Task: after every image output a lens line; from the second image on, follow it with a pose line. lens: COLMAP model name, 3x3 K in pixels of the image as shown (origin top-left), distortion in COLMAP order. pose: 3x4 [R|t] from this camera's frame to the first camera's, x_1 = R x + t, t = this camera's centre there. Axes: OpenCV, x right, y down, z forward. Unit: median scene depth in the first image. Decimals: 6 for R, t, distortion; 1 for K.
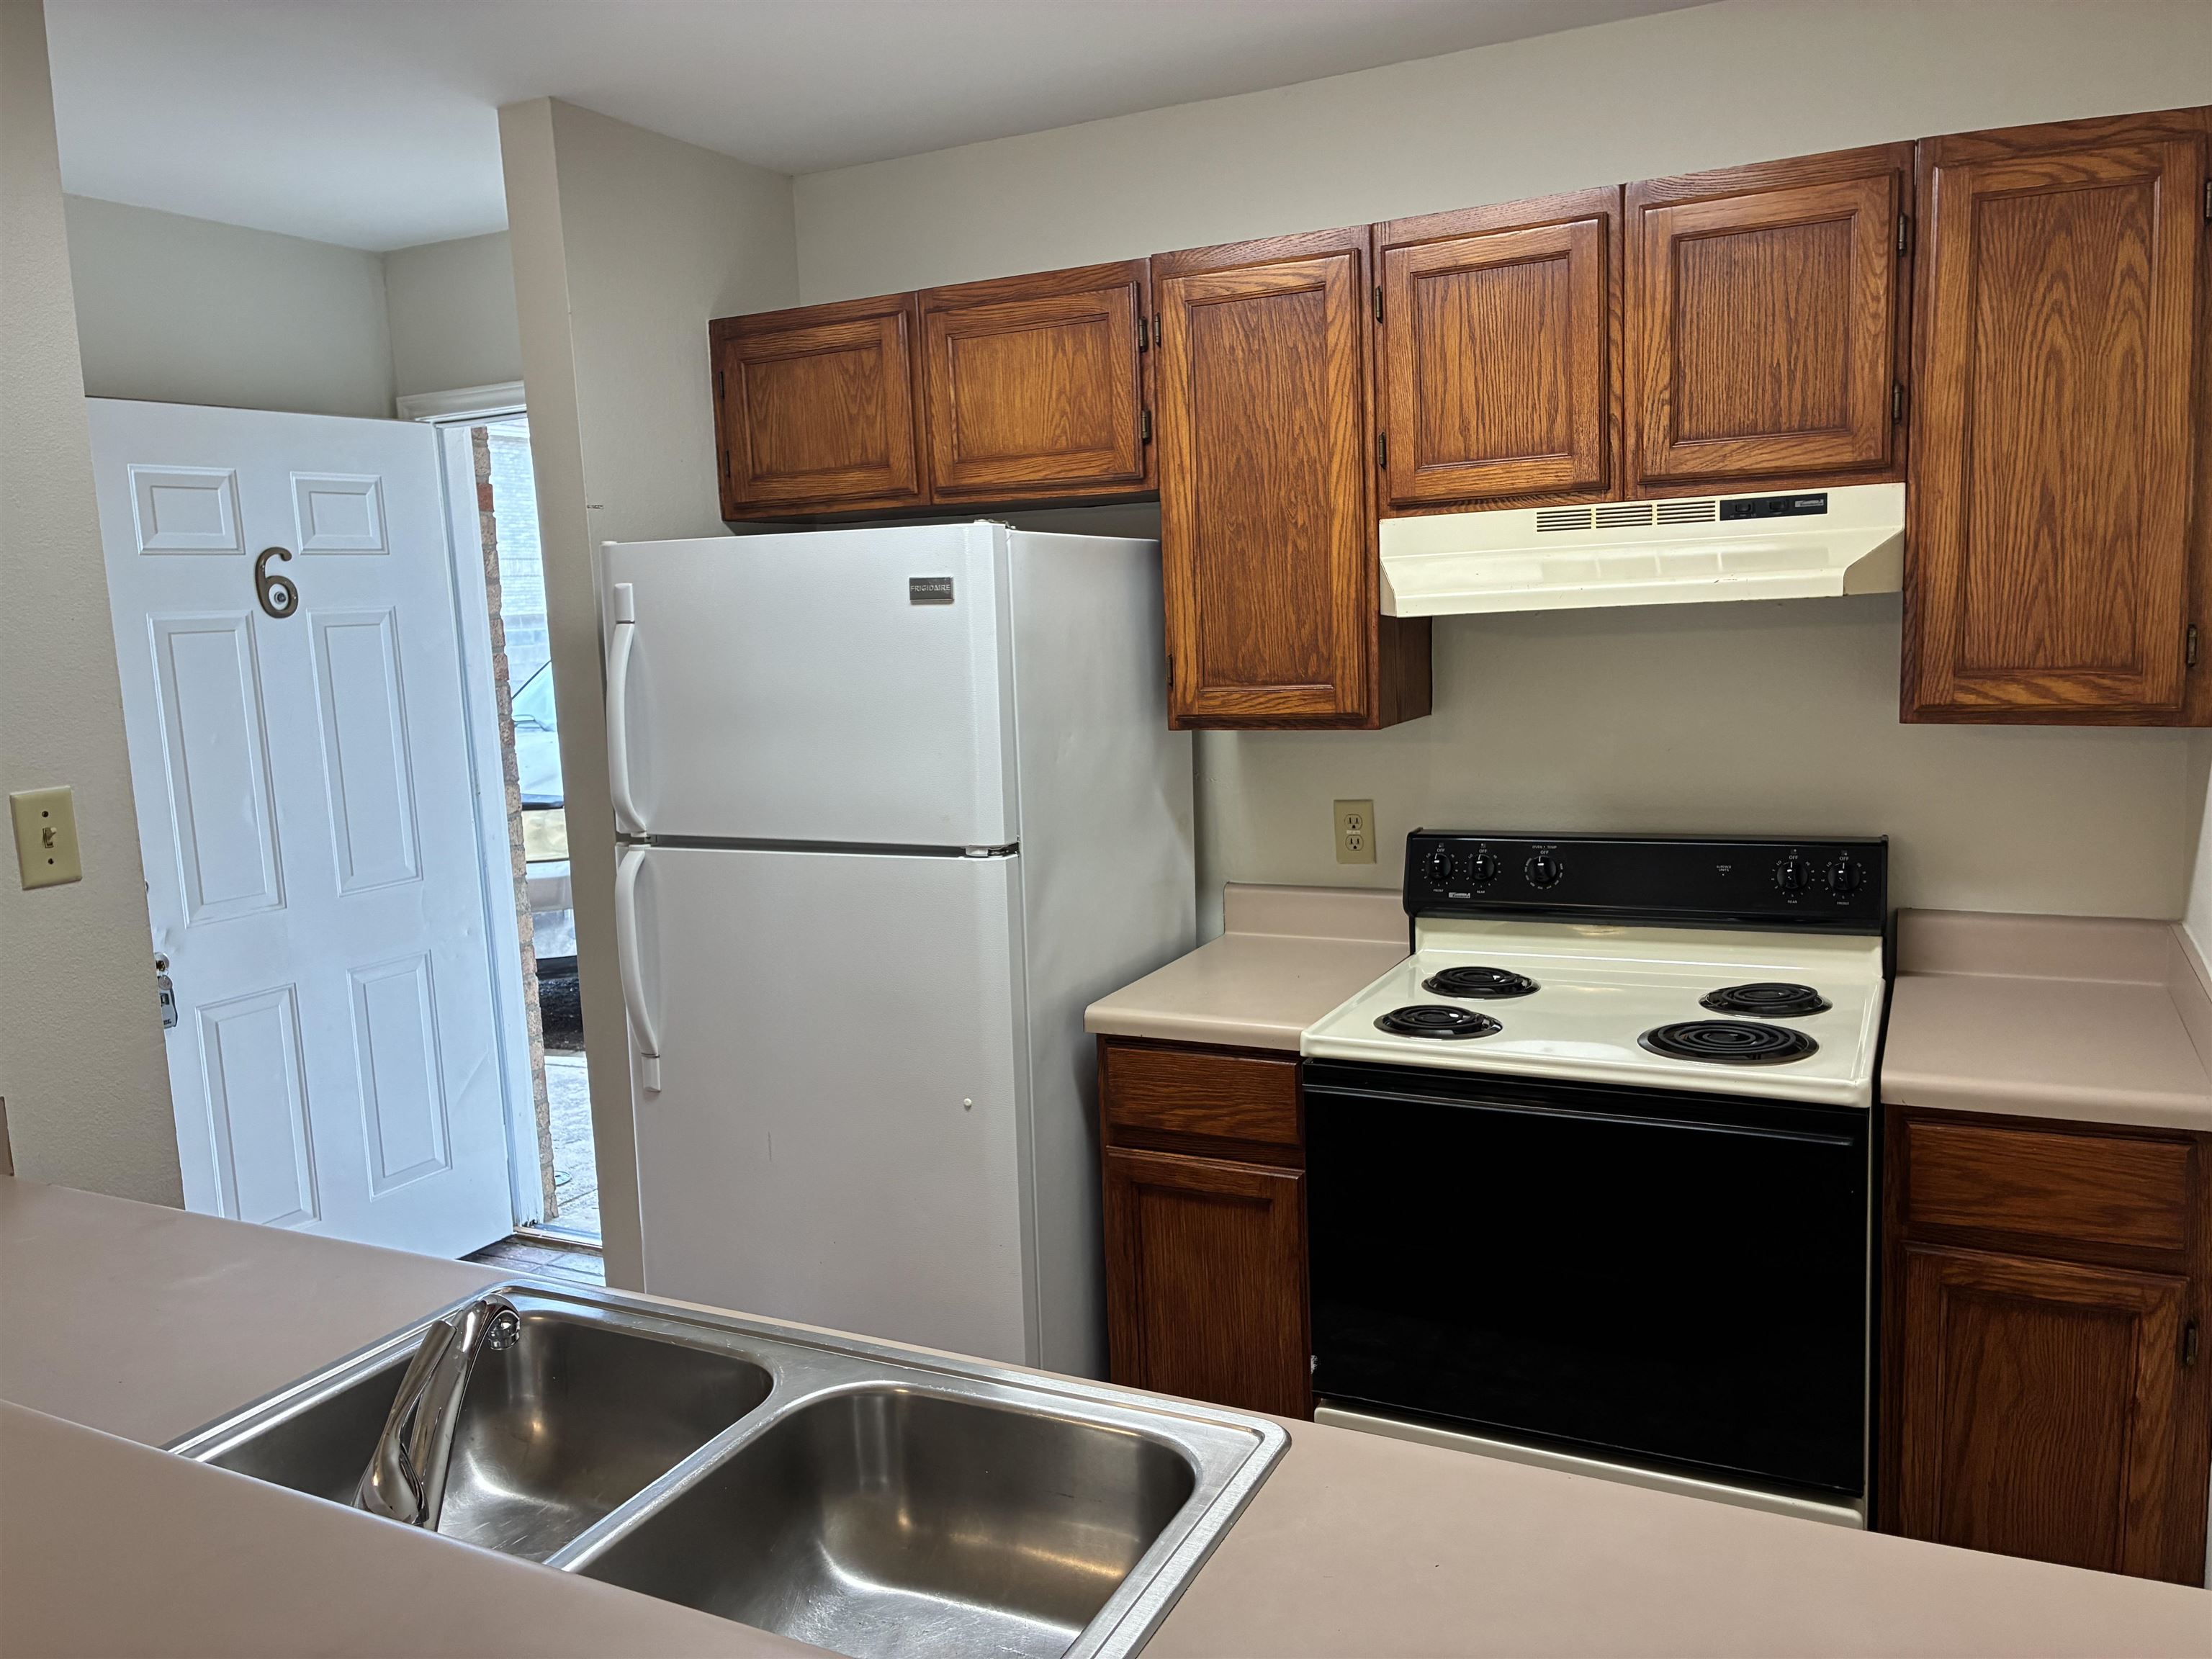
lens RADIAL K [[1678.0, 0, 1105.0], [0, 1678.0, 820.6], [0, 0, 1]] dist [0.042822, -0.048507]
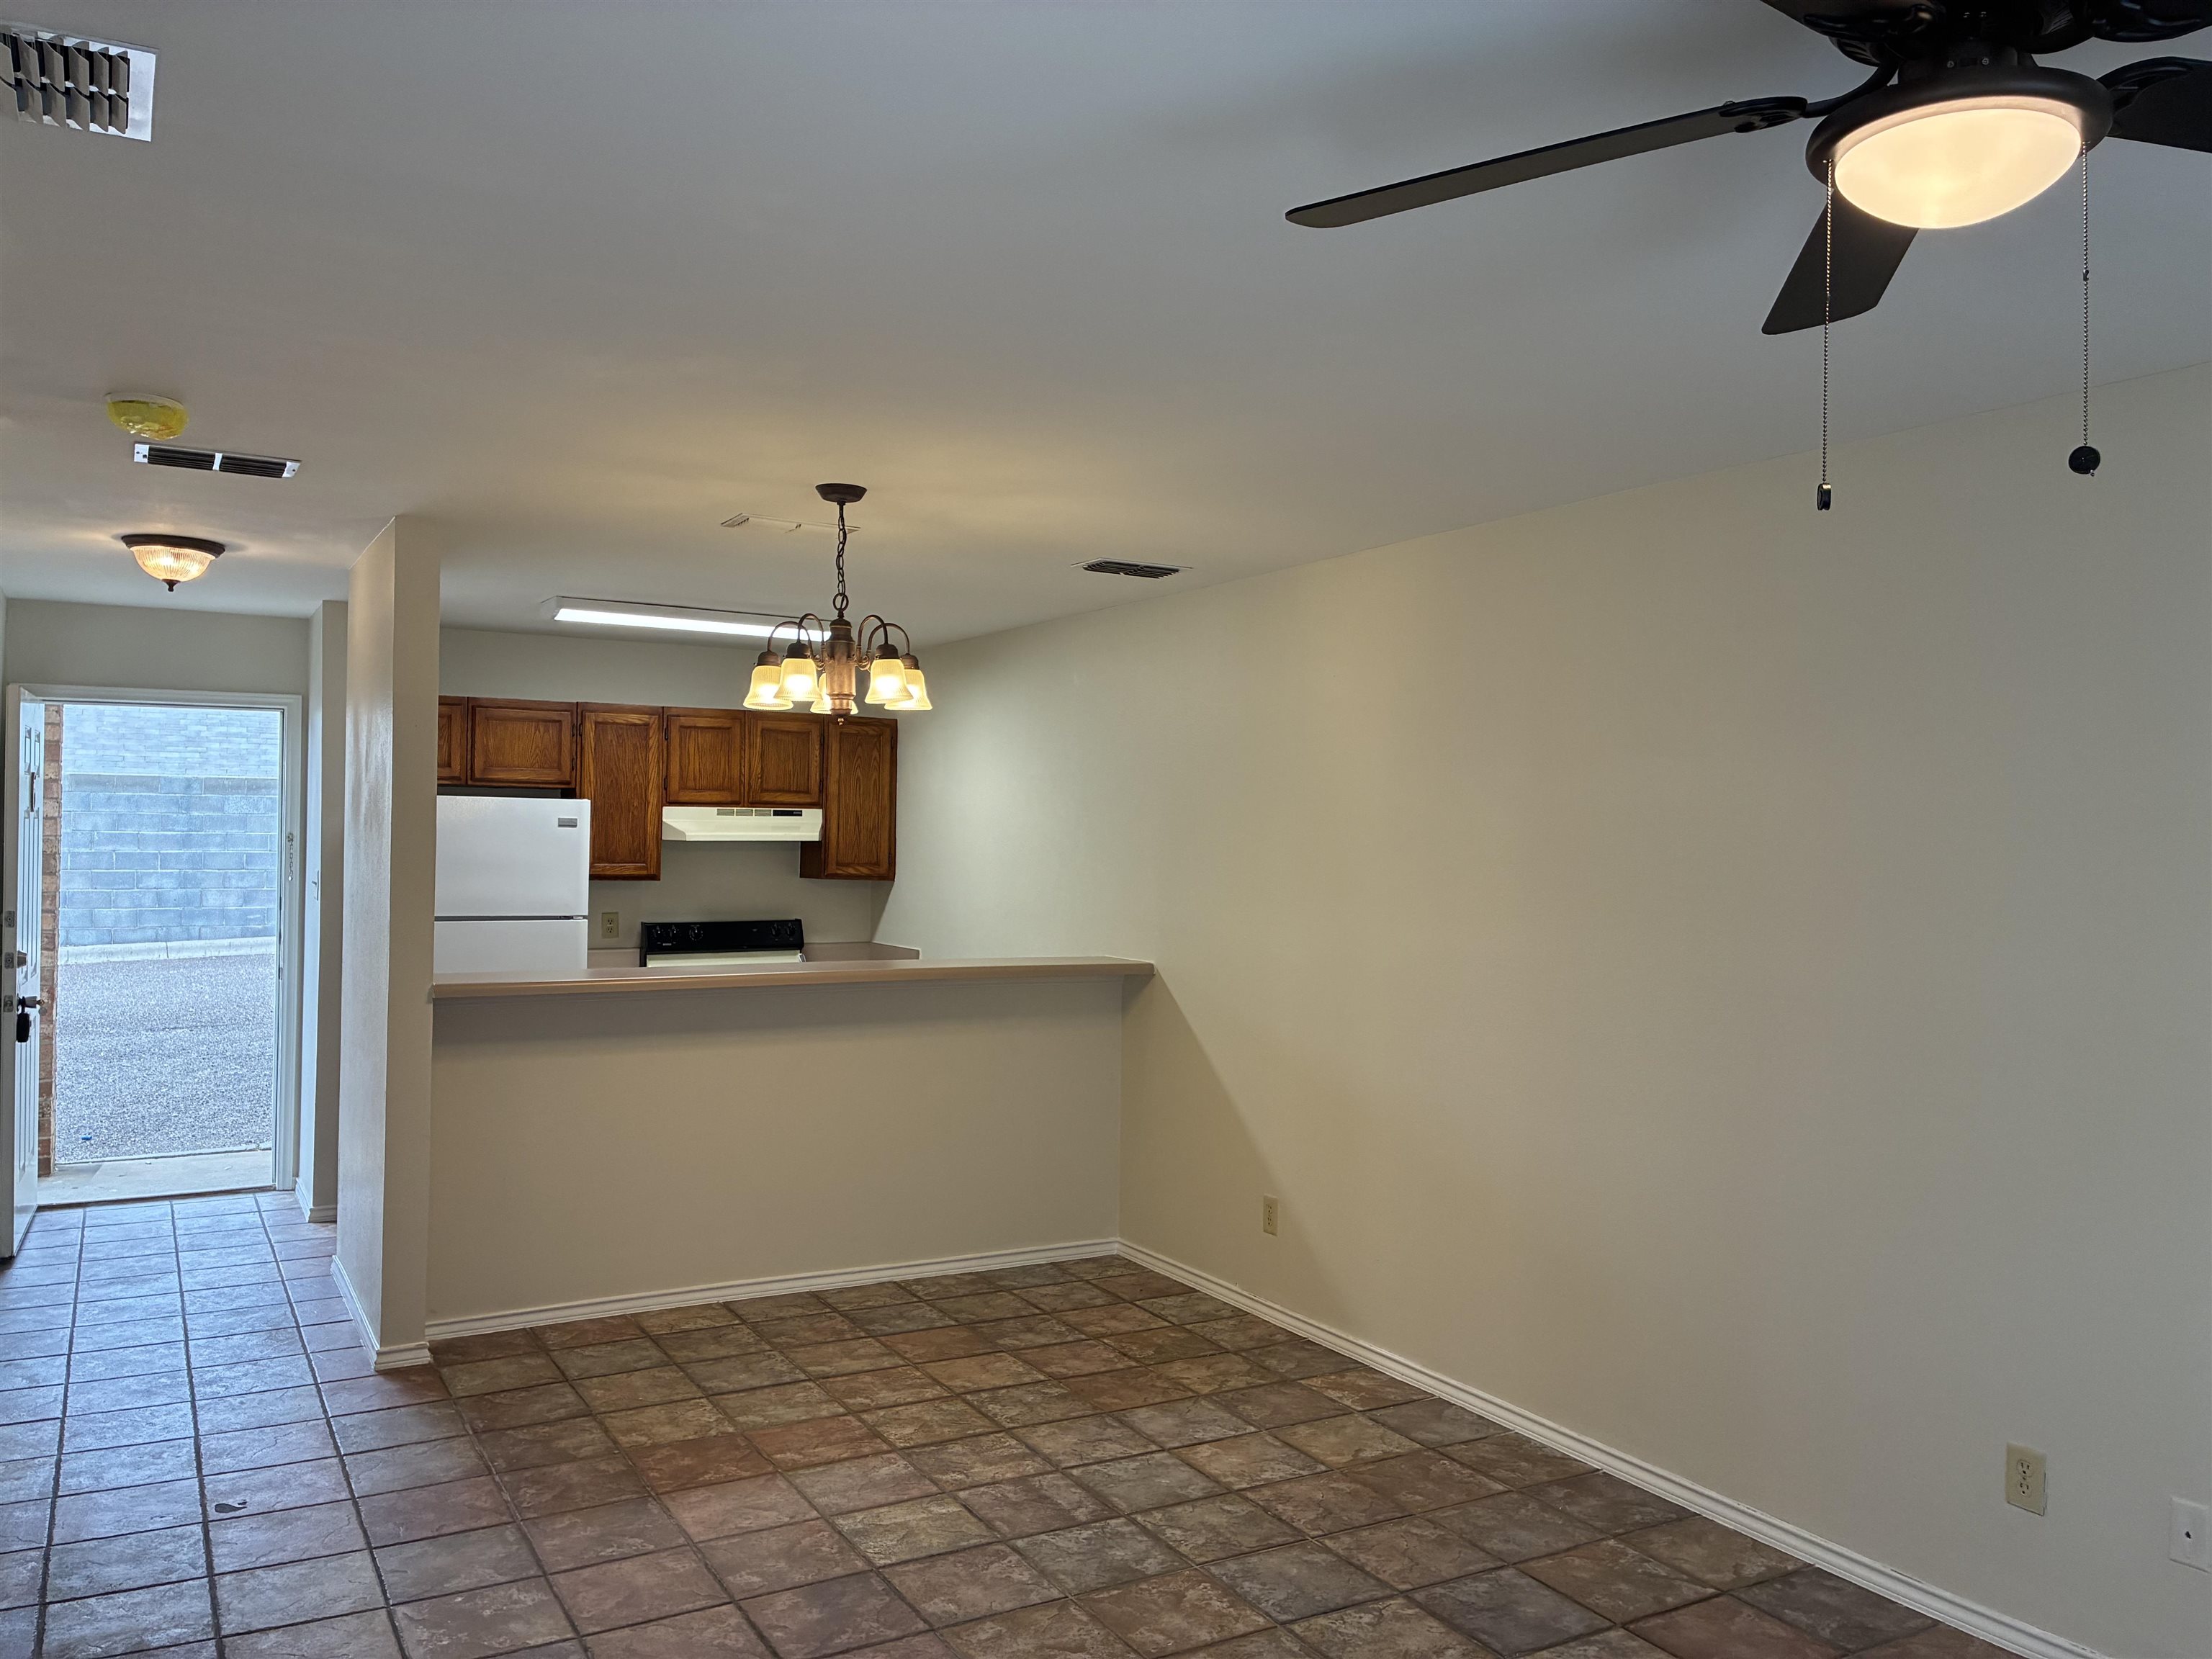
lens RADIAL K [[1678.0, 0, 1108.5], [0, 1678.0, 828.3], [0, 0, 1]] dist [0.042822, -0.048507]
pose [[0.555842, 0.056758, 0.829348, -1.833677], [0.071911, 0.990643, -0.115993, 0.249050], [-0.828172, 0.124113, 0.546559, -1.209082]]
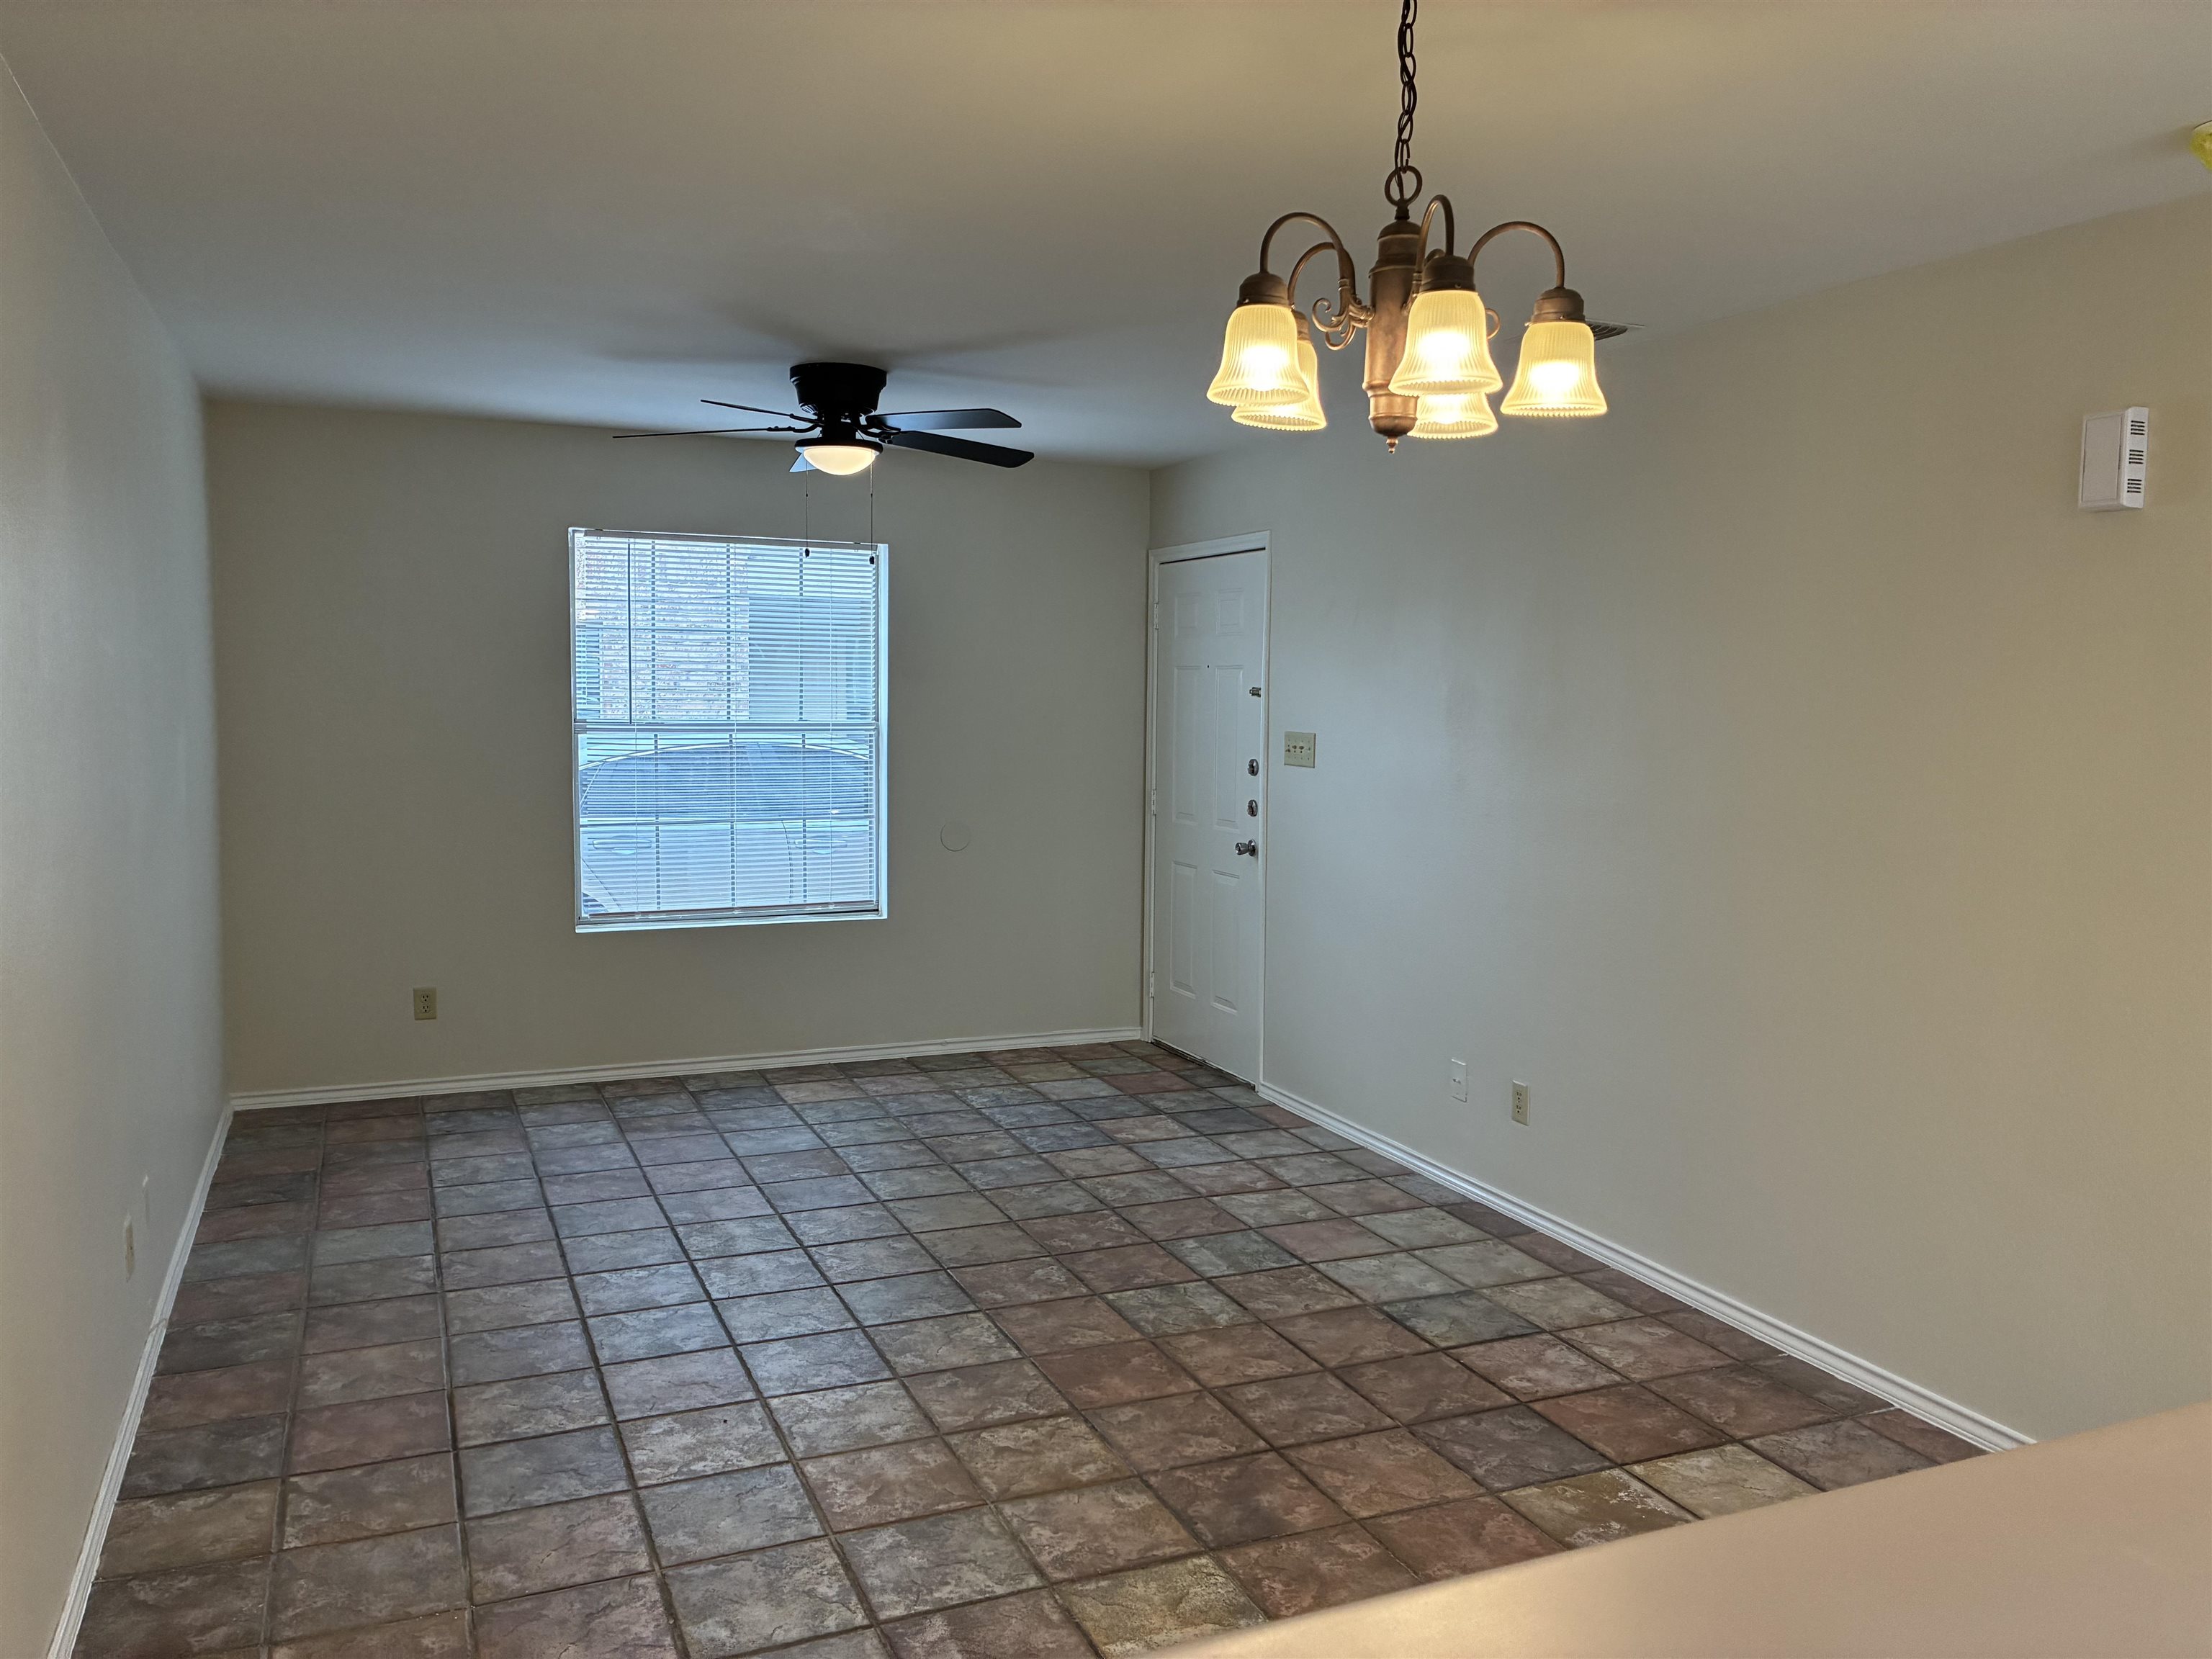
lens RADIAL K [[1678.0, 0, 1096.6], [0, 1678.0, 822.0], [0, 0, 1]] dist [0.042822, -0.048507]
pose [[-0.652137, 0.099678, -0.751520, 0.085866], [-0.087518, 0.974792, 0.205236, -0.043236], [0.753033, 0.199613, -0.626974, 0.325277]]
